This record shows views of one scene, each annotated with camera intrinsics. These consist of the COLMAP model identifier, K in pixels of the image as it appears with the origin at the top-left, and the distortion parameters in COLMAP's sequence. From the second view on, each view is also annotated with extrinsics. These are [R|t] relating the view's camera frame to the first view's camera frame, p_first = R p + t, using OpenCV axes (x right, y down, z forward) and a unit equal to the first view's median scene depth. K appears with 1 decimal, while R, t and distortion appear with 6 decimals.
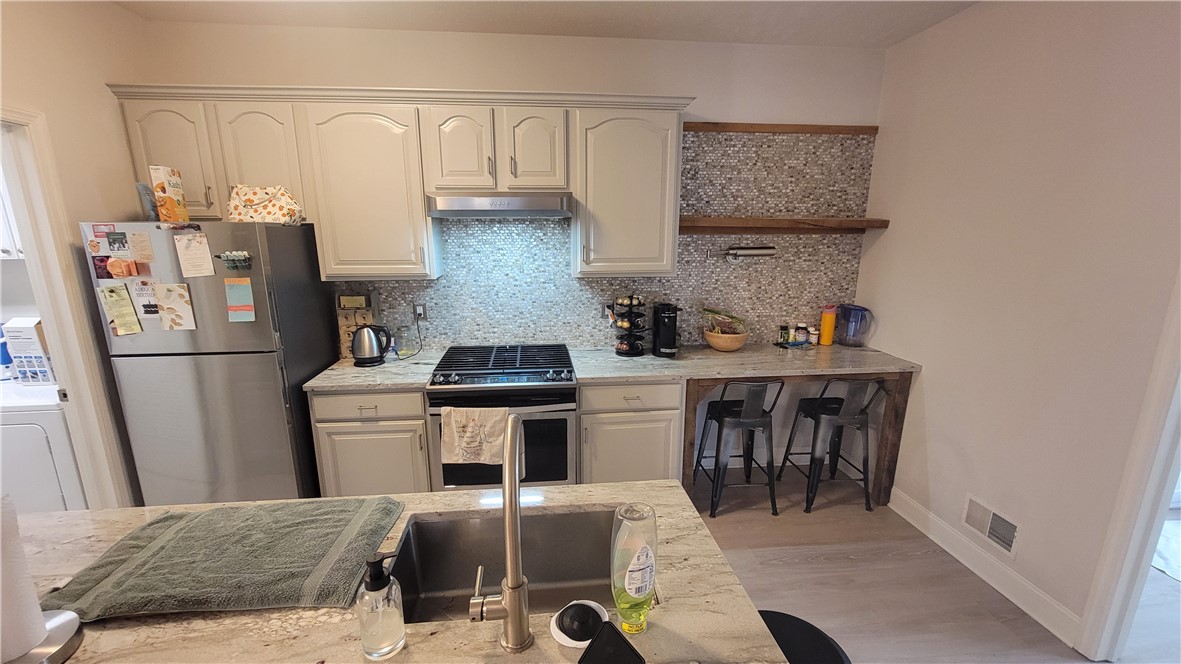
lens RADIAL K [[477.6, 0, 581.6], [0, 477.6, 342.8], [0, 0, 1]] dist [-0.006078, 0.000506]
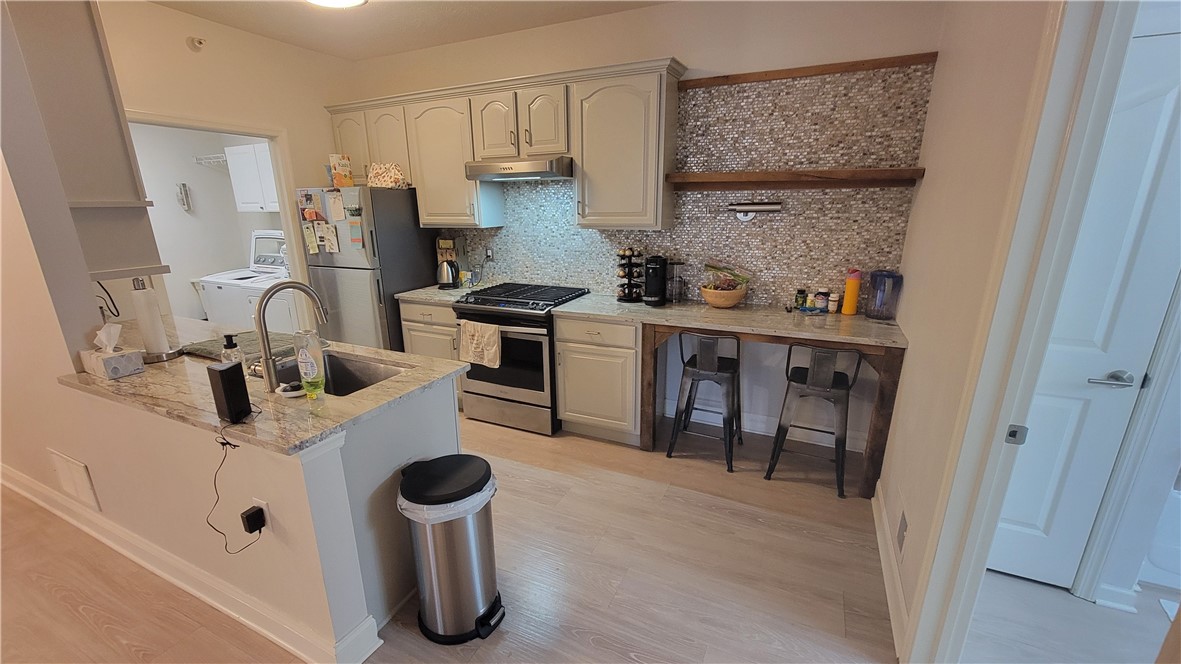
lens RADIAL K [[477.6, 0, 582.8], [0, 477.6, 341.7], [0, 0, 1]] dist [-0.006078, 0.000506]
pose [[0.858260, 0.135972, -0.494875, 0.587731], [-0.106296, 0.990452, 0.087788, 0.032420], [0.502087, -0.022742, 0.864518, -0.022997]]
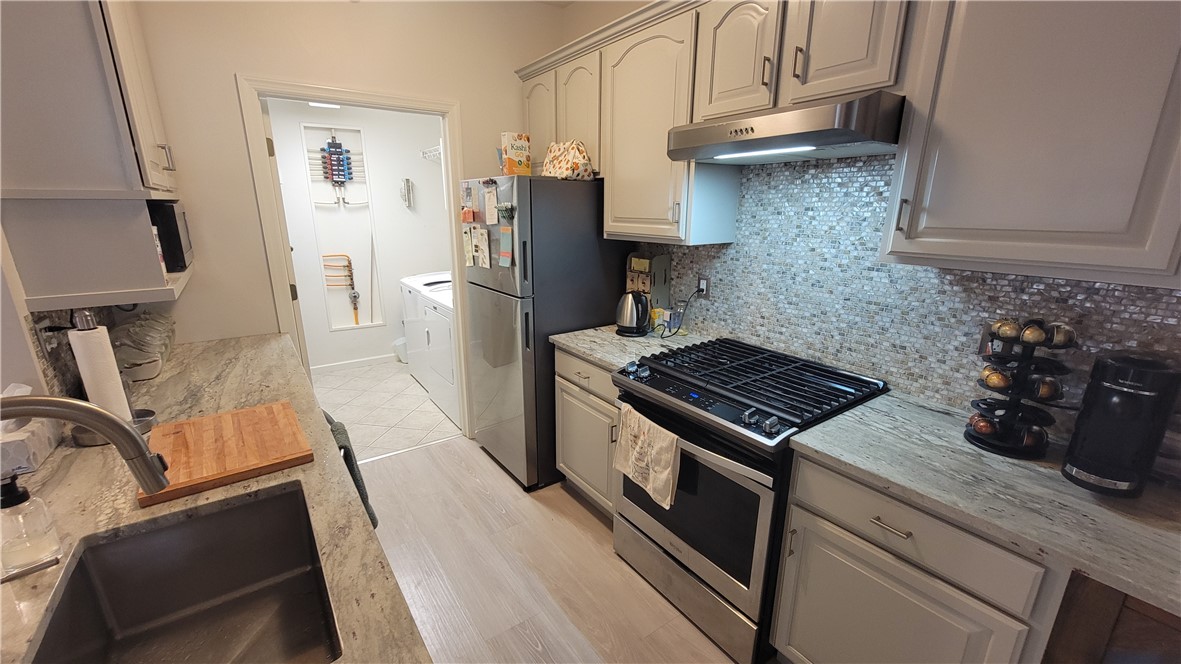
lens RADIAL K [[477.6, 0, 581.9], [0, 477.6, 345.6], [0, 0, 1]] dist [-0.006078, 0.000506]
pose [[0.488891, 0.248123, -0.836314, 0.267425], [-0.199440, 0.965096, 0.169743, -0.067156], [0.849240, 0.083808, 0.521313, 0.424382]]
